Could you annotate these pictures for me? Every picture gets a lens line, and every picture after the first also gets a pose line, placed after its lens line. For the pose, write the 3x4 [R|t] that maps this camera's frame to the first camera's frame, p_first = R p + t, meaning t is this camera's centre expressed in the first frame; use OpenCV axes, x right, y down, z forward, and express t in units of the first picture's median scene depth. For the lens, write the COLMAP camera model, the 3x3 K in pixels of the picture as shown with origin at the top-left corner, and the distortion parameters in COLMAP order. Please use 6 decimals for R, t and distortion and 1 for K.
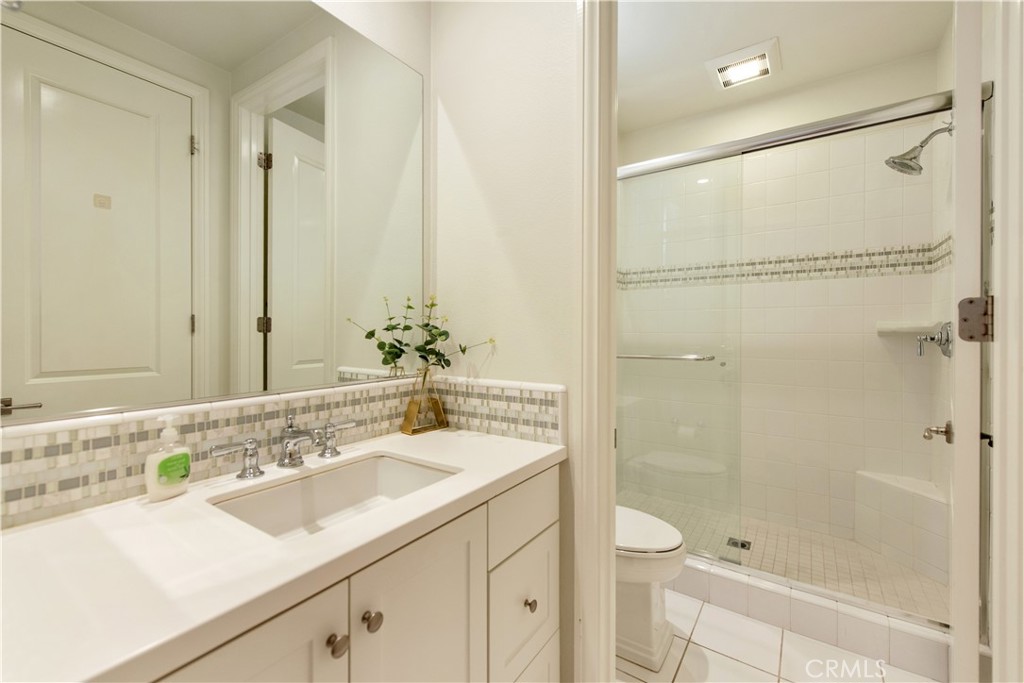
lens RADIAL K [[420.4, 0, 515.8], [0, 420.4, 337.9], [0, 0, 1]] dist [0.007708, -0.000926]
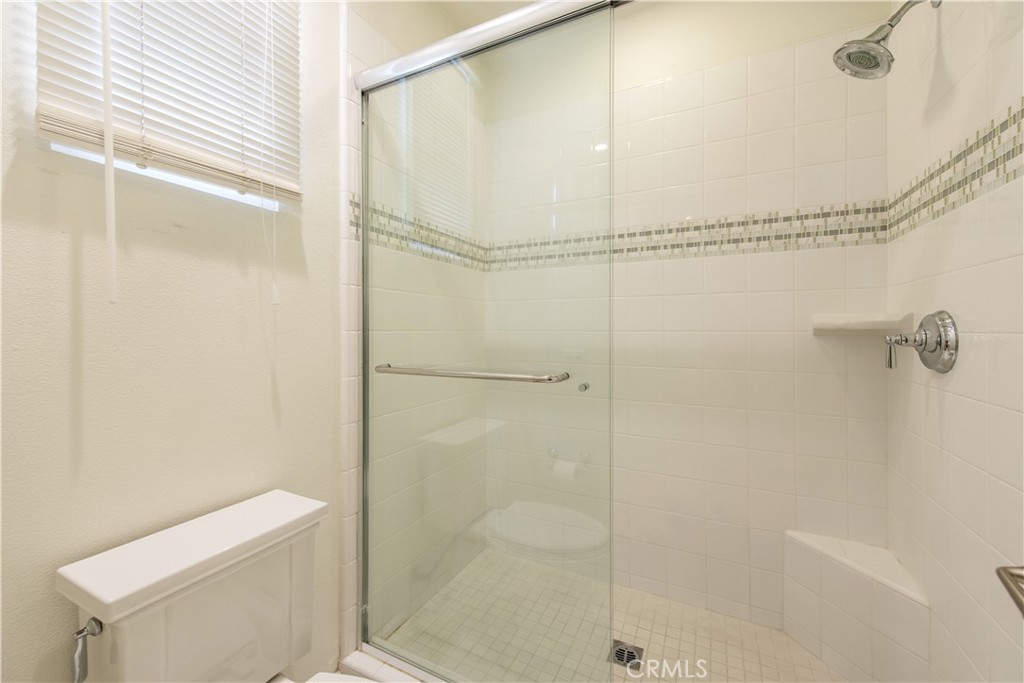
lens RADIAL K [[403.4, 0, 515.0], [0, 403.4, 333.2], [0, 0, 1]] dist [0.007204, -0.000848]
pose [[0.989740, -0.003307, 0.142840, 0.263508], [0.003698, 0.999990, -0.002469, -0.007340], [-0.142830, 0.002972, 0.989743, 0.389856]]
